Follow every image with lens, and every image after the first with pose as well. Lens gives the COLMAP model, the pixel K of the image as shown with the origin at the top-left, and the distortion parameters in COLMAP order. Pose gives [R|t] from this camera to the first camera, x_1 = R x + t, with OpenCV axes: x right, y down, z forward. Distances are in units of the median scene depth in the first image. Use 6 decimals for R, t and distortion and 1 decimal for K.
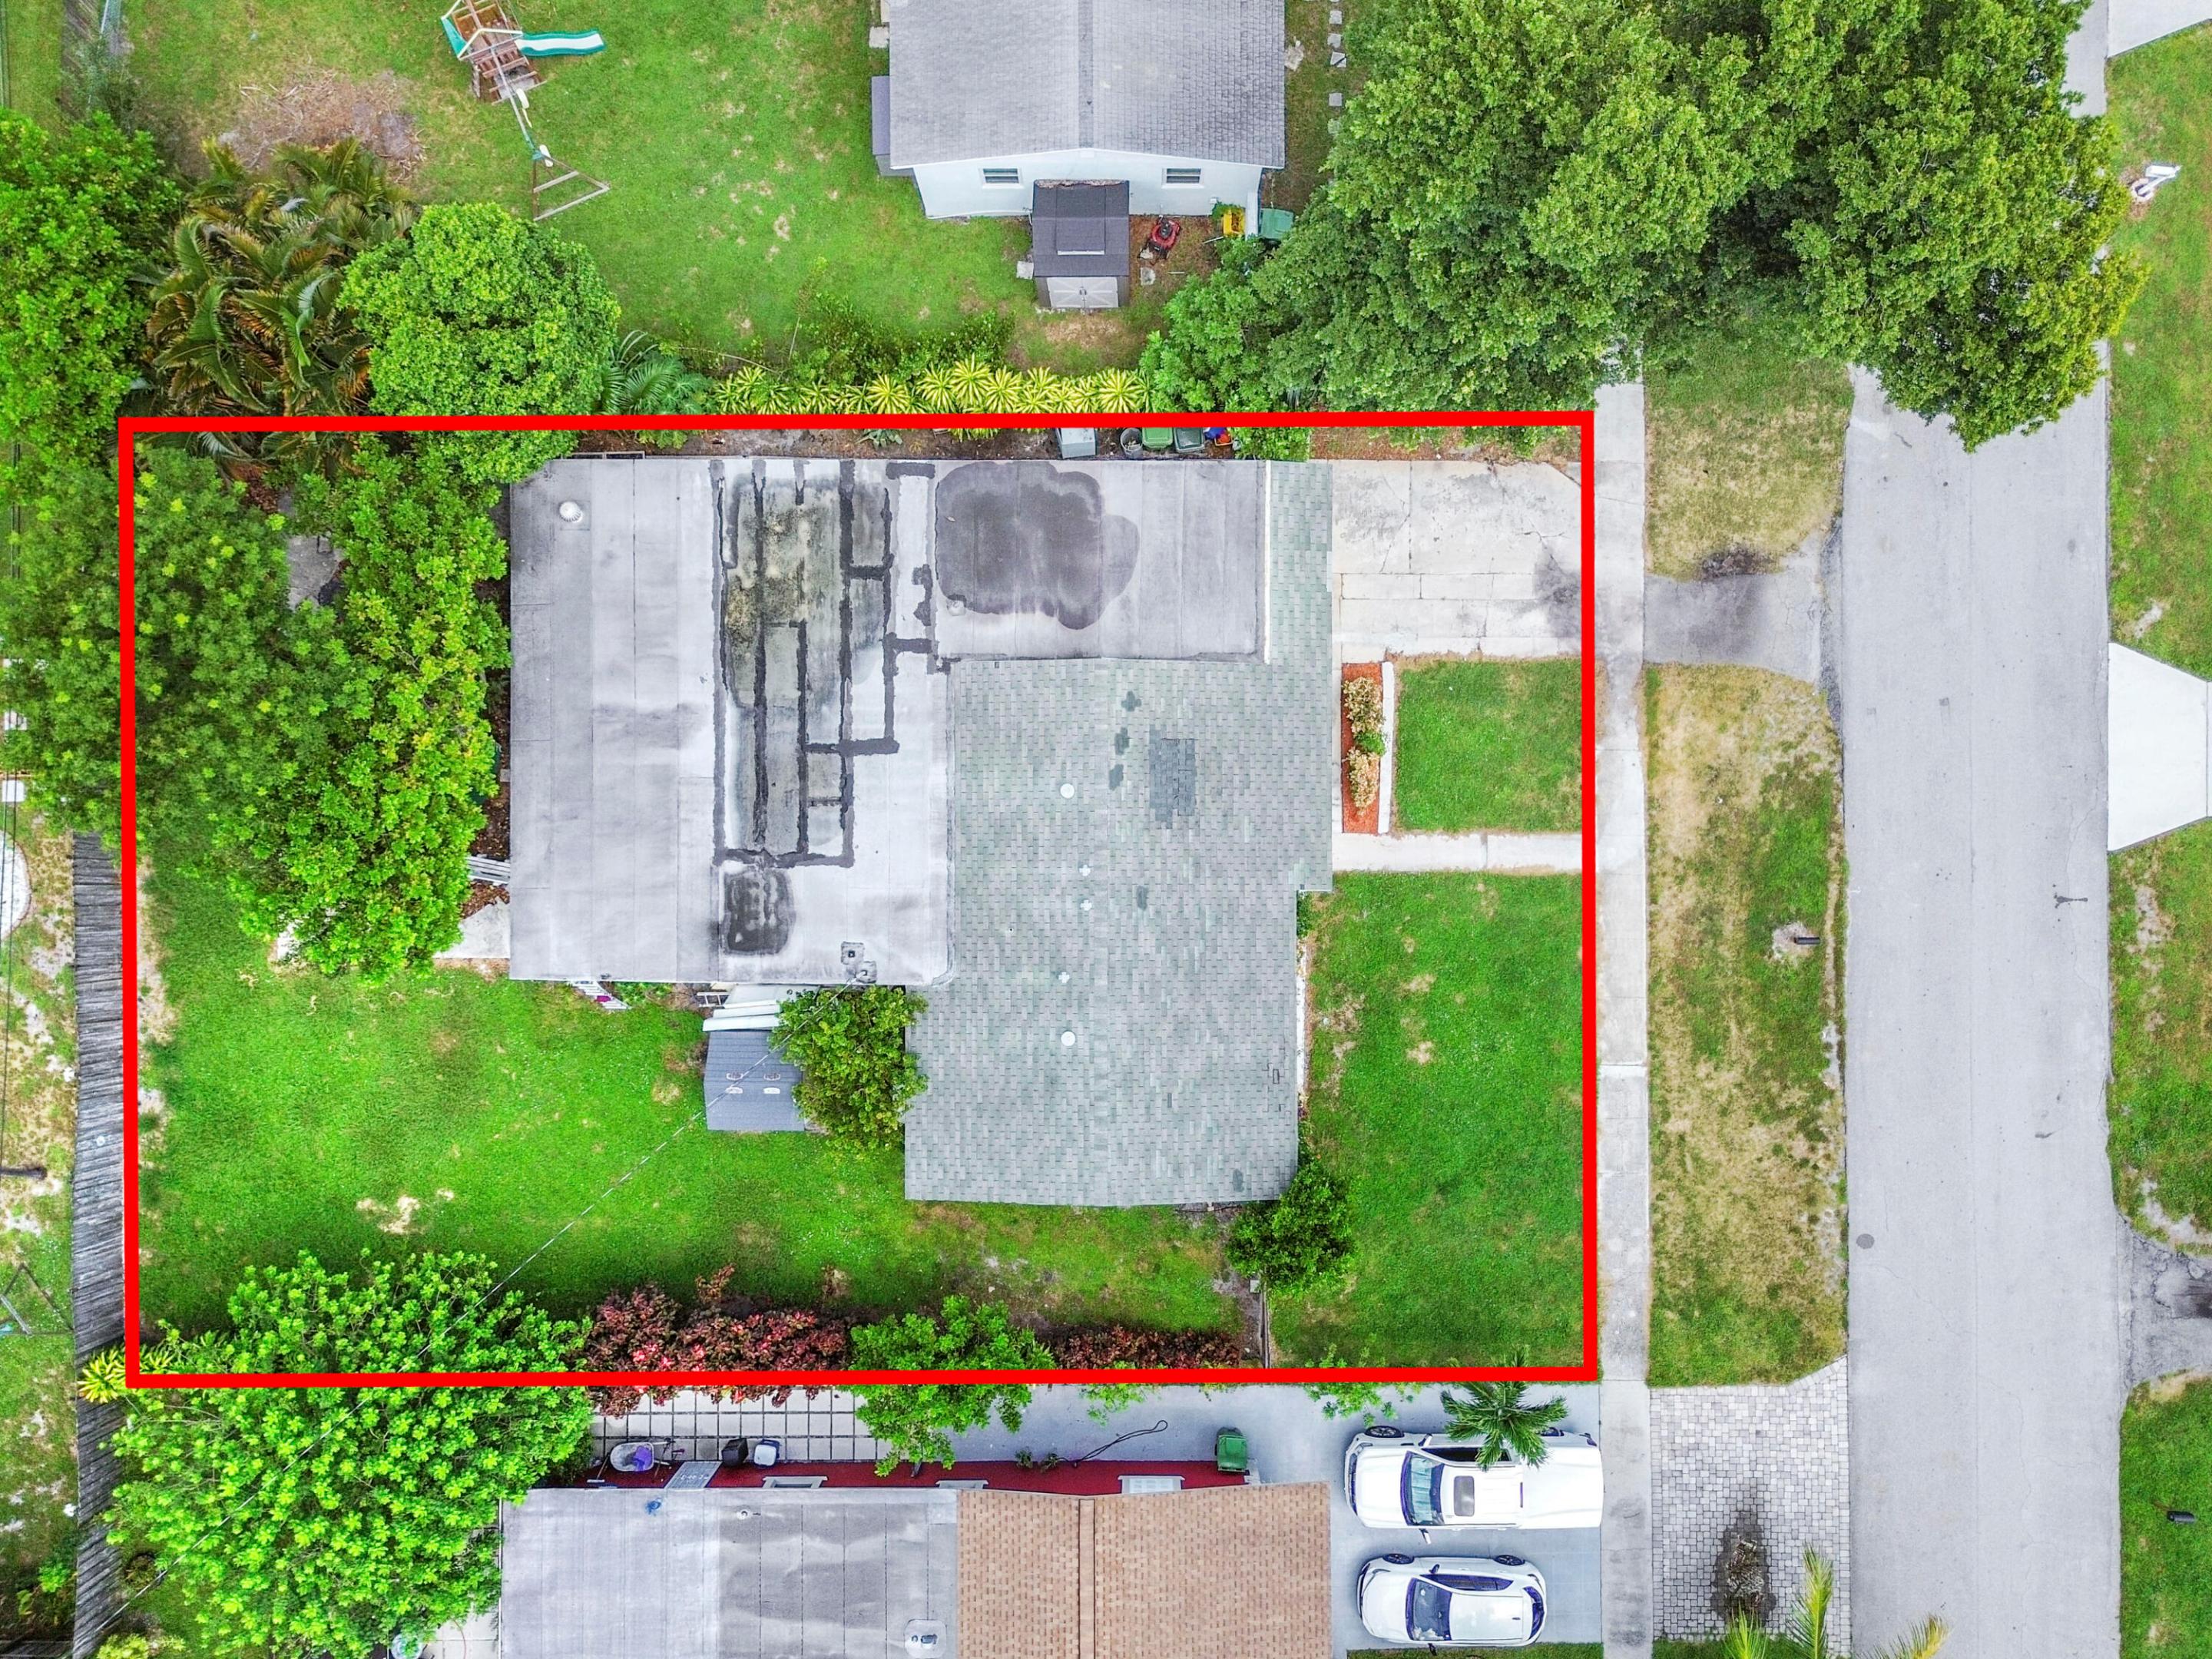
lens RADIAL K [[1583.1, 0, 1116.0], [0, 1583.1, 829.3], [0, 0, 1]] dist [0.084657, -0.082539]
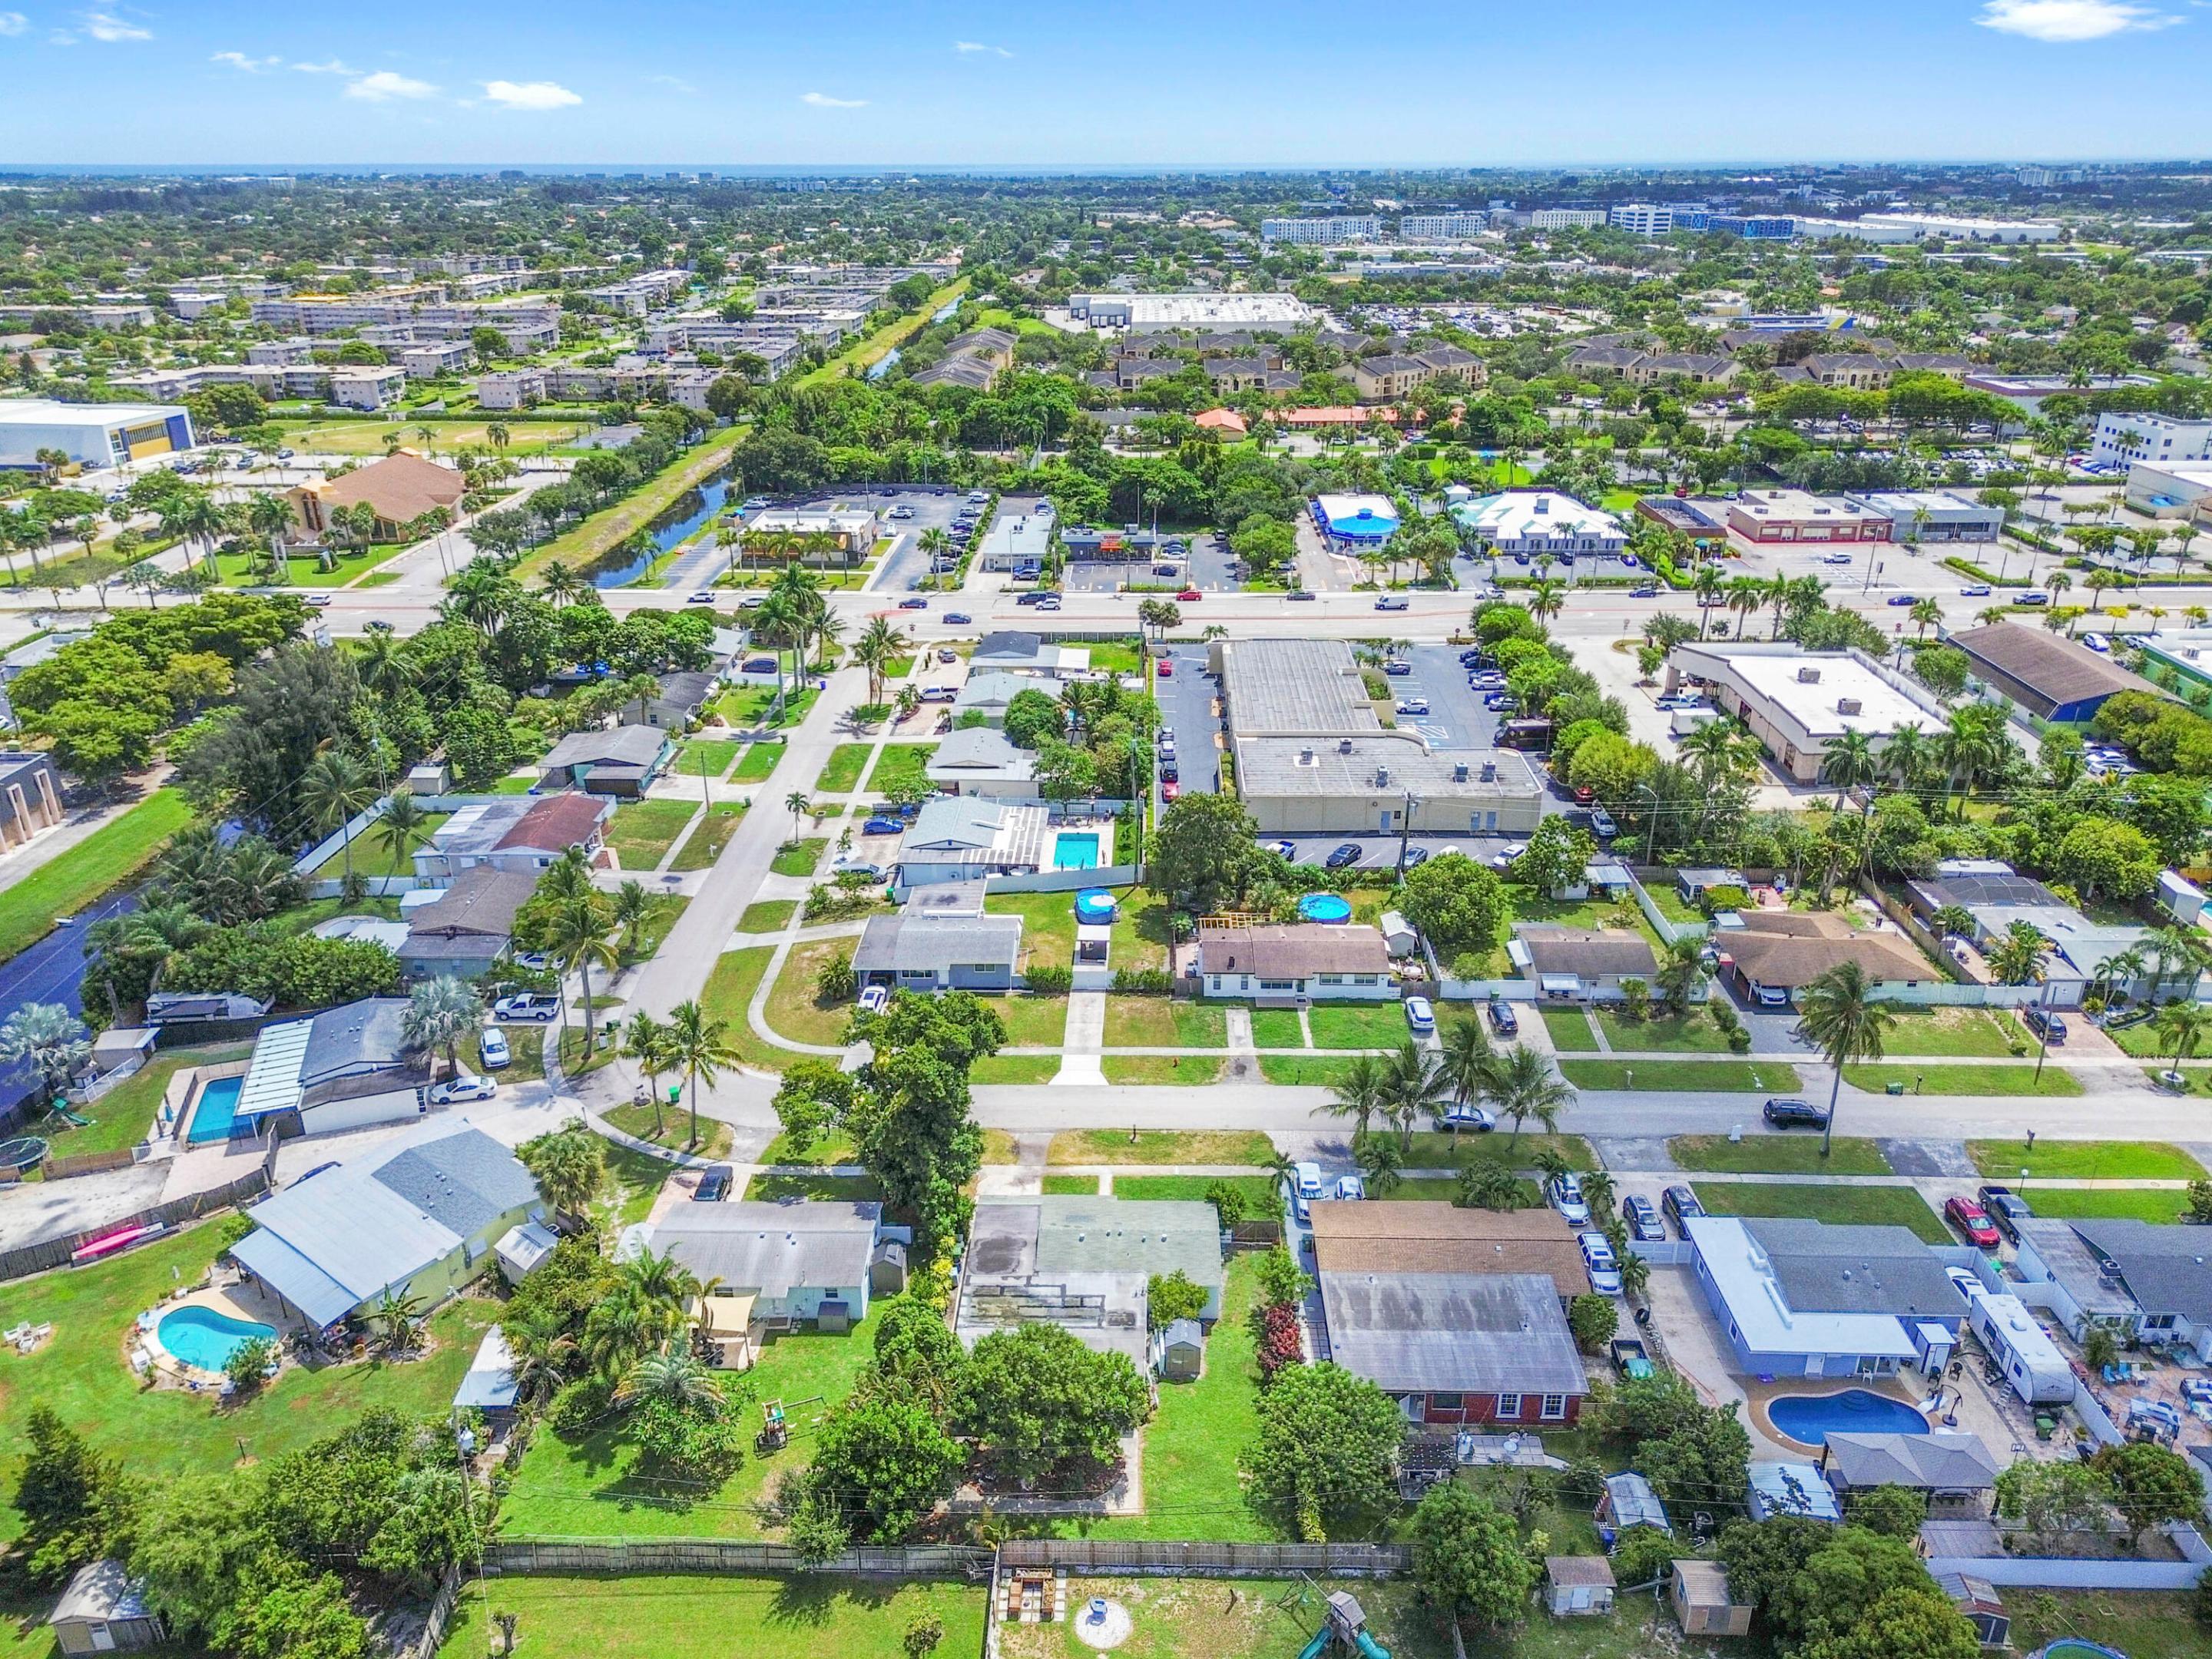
lens RADIAL K [[1583.1, 0, 1116.0], [0, 1583.1, 829.3], [0, 0, 1]] dist [0.084657, -0.082539]
pose [[0.019162, -0.365774, 0.930506, -2.310783], [0.999814, 0.004996, -0.018626, 0.089210], [0.002164, 0.930690, 0.365802, -0.754077]]
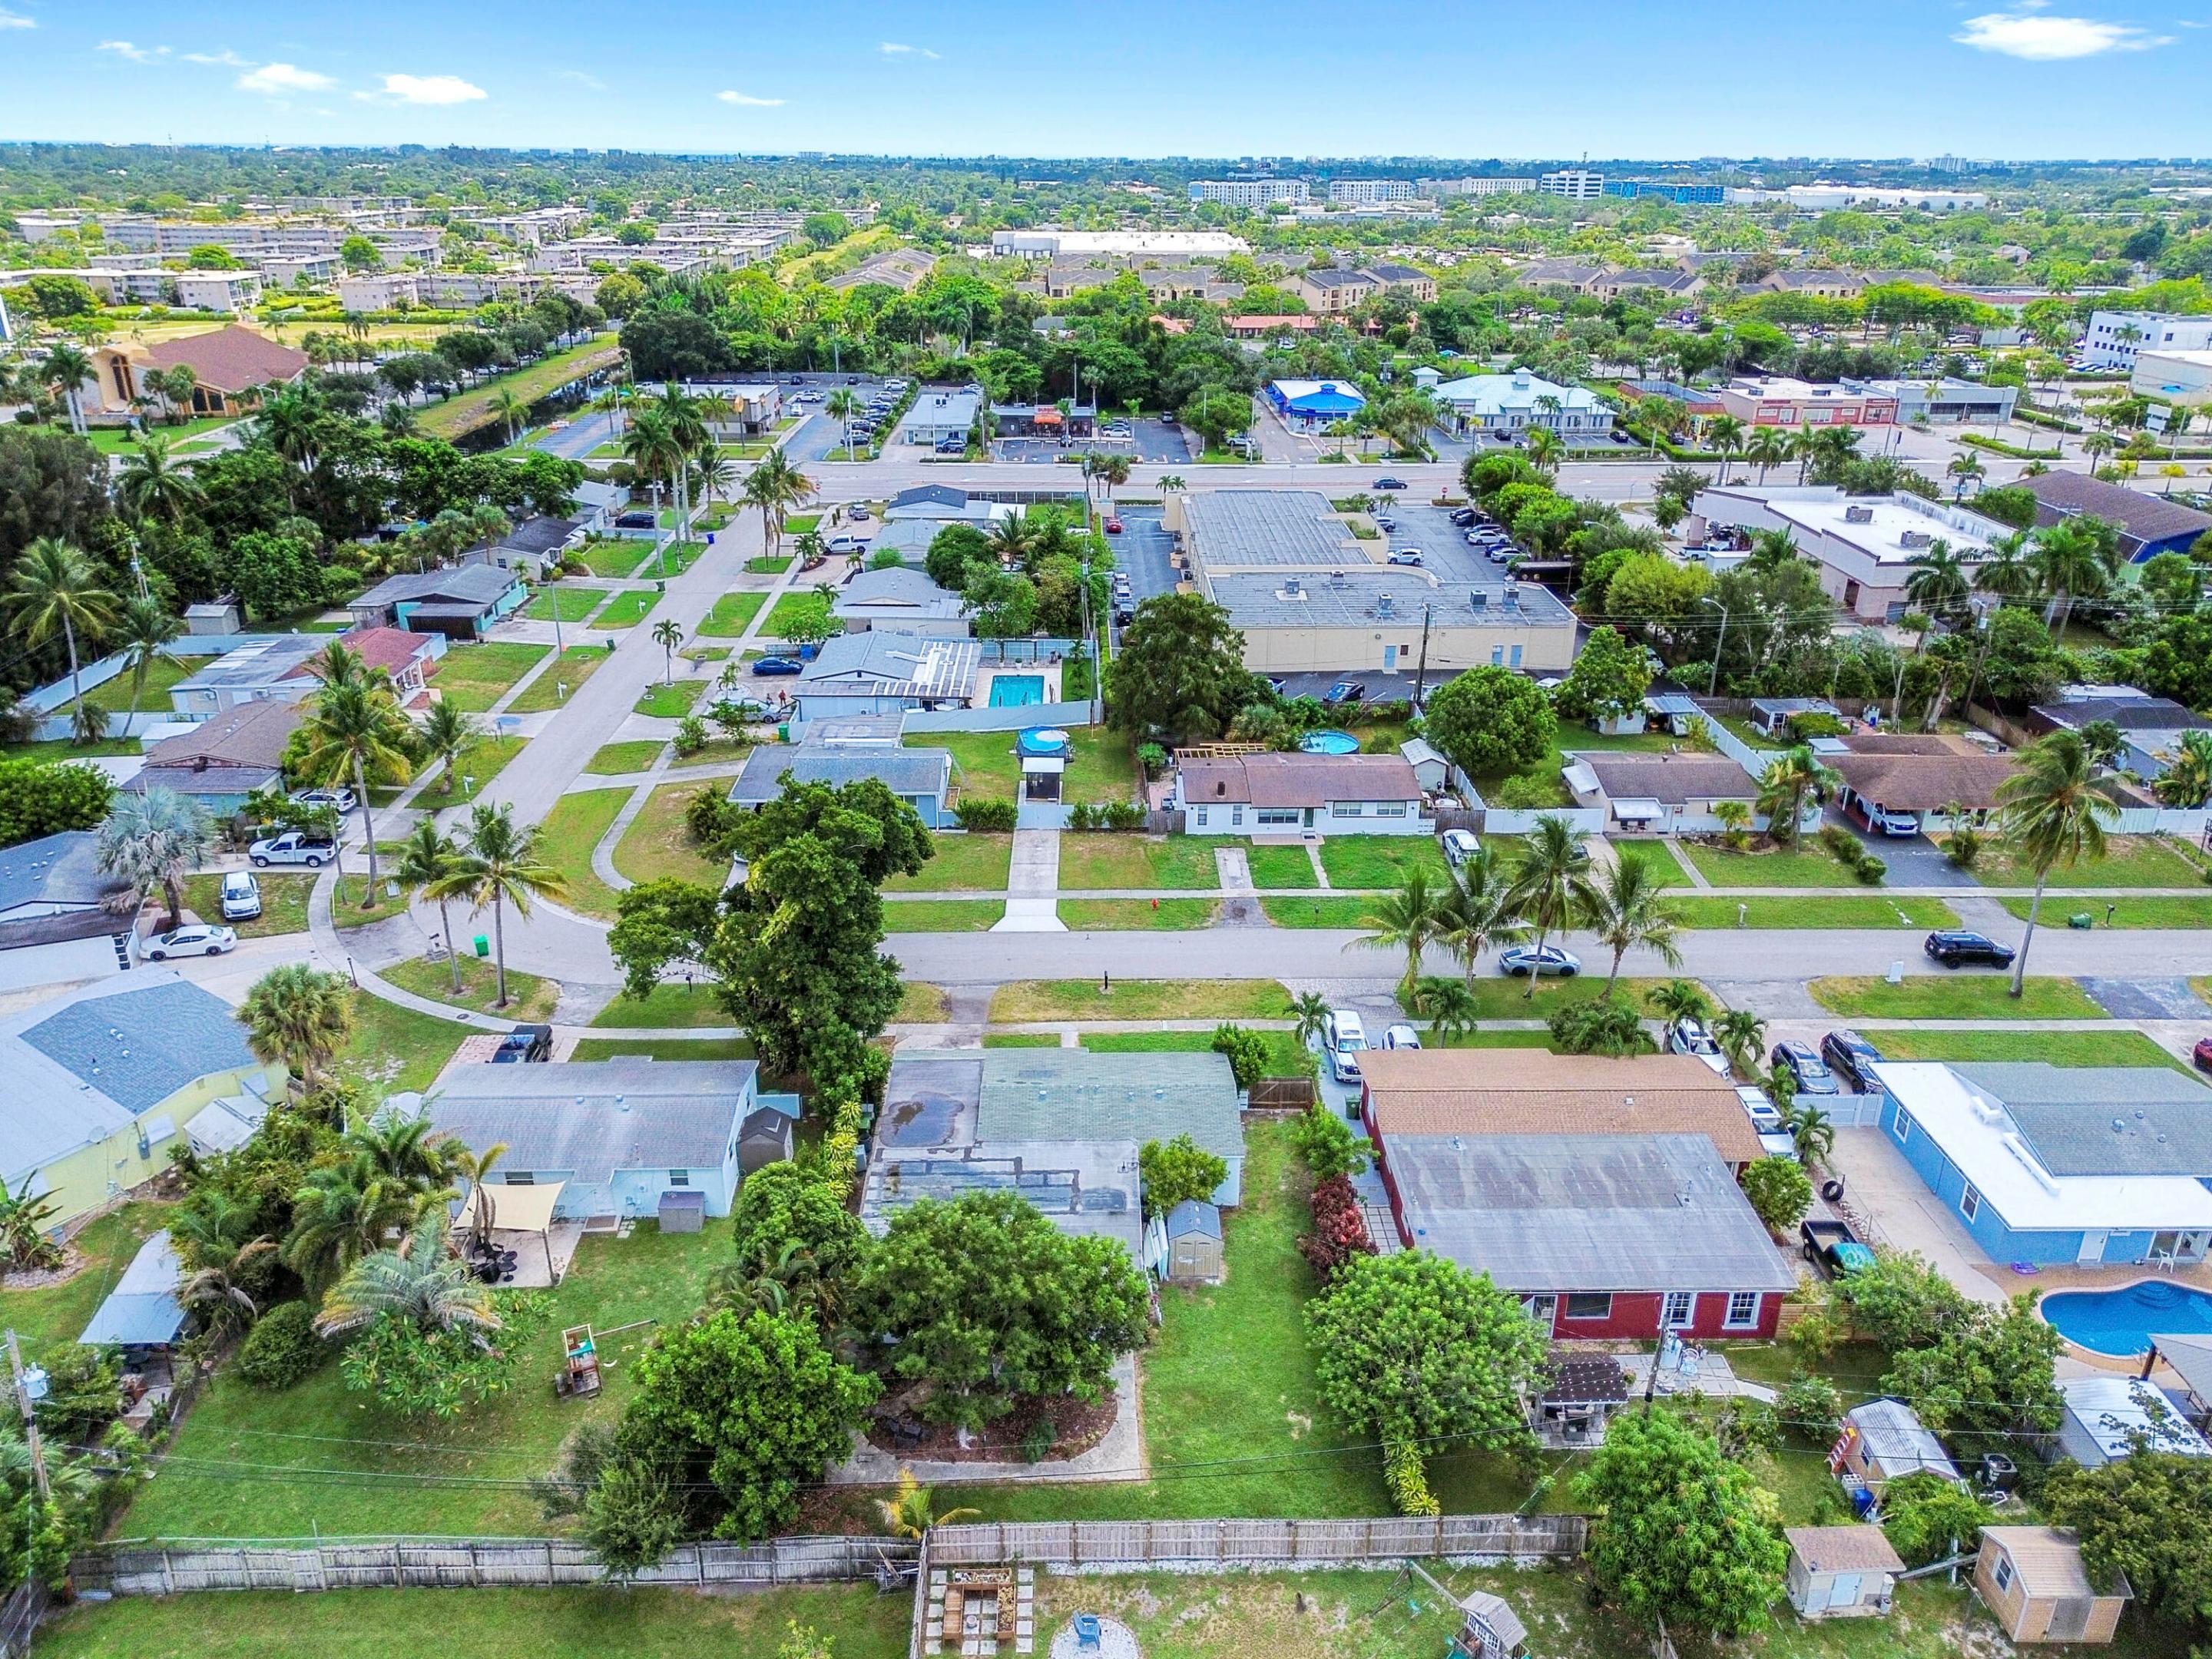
lens RADIAL K [[1583.1, 0, 1116.0], [0, 1583.1, 829.3], [0, 0, 1]] dist [0.084657, -0.082539]
pose [[-0.027285, -0.367219, 0.929734, -1.692688], [0.999582, -0.001126, 0.028890, 0.017178], [-0.009562, 0.930134, 0.367097, -0.108863]]
